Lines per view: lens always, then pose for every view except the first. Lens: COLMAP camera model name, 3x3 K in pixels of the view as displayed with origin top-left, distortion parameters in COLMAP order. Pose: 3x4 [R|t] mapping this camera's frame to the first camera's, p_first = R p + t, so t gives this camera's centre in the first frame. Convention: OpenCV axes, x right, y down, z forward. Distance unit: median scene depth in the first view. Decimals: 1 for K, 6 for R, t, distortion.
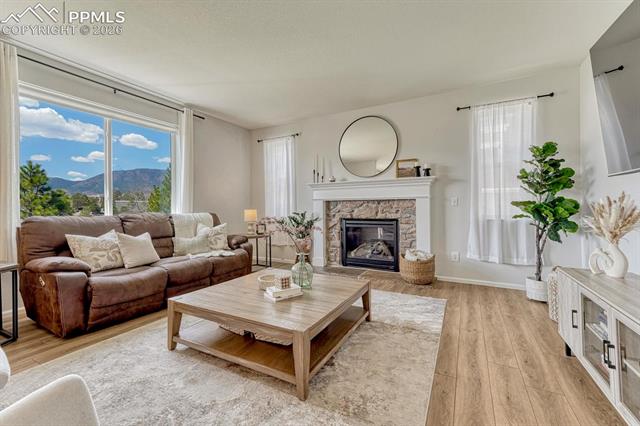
lens RADIAL K [[275.2, 0, 316.7], [0, 275.2, 207.2], [0, 0, 1]] dist [0.014891, 0.002034]
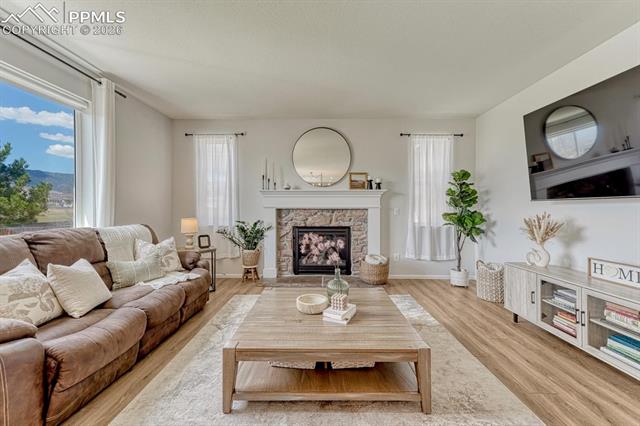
lens RADIAL K [[275.2, 0, 318.4], [0, 275.2, 211.8], [0, 0, 1]] dist [0.014891, 0.002034]
pose [[0.879155, 0.001230, 0.476534, -0.402641], [-0.007615, 0.999905, 0.011468, -0.033294], [-0.476475, -0.013711, 0.879081, 0.123504]]
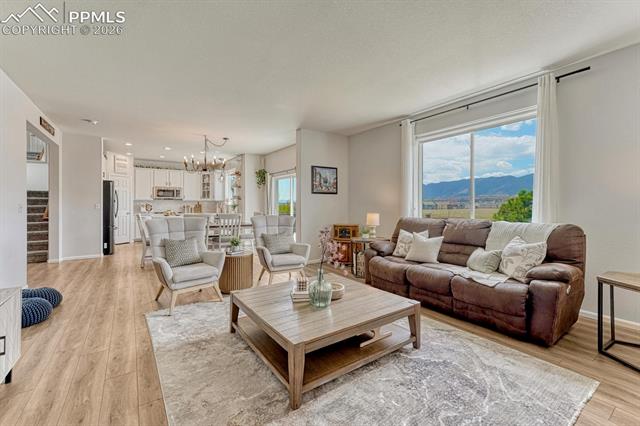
lens RADIAL K [[275.2, 0, 320.3], [0, 275.2, 207.8], [0, 0, 1]] dist [0.014891, 0.002034]
pose [[-0.447055, 0.010662, -0.894443, 0.530545], [0.006403, 0.999941, 0.008720, -0.032919], [0.894484, -0.001829, -0.447097, 0.982376]]
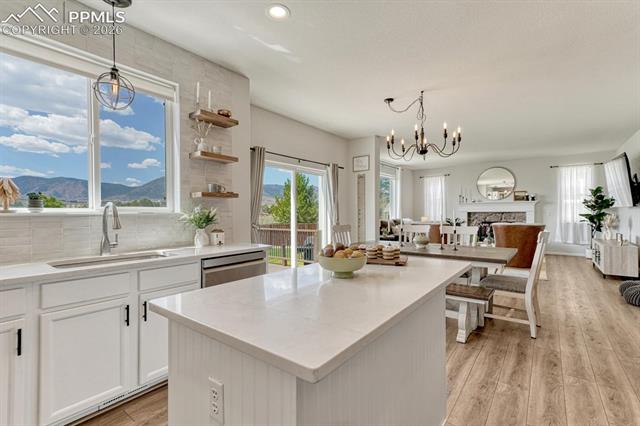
lens RADIAL K [[286.2, 0, 324.7], [0, 286.2, 216.1], [0, 0, 1]] dist [0.012510, 0.000038]
pose [[0.991214, 0.000823, -0.132265, -0.894594], [0.001415, 0.999857, 0.016825, -0.041939], [0.132260, -0.016865, 0.991072, -1.381953]]
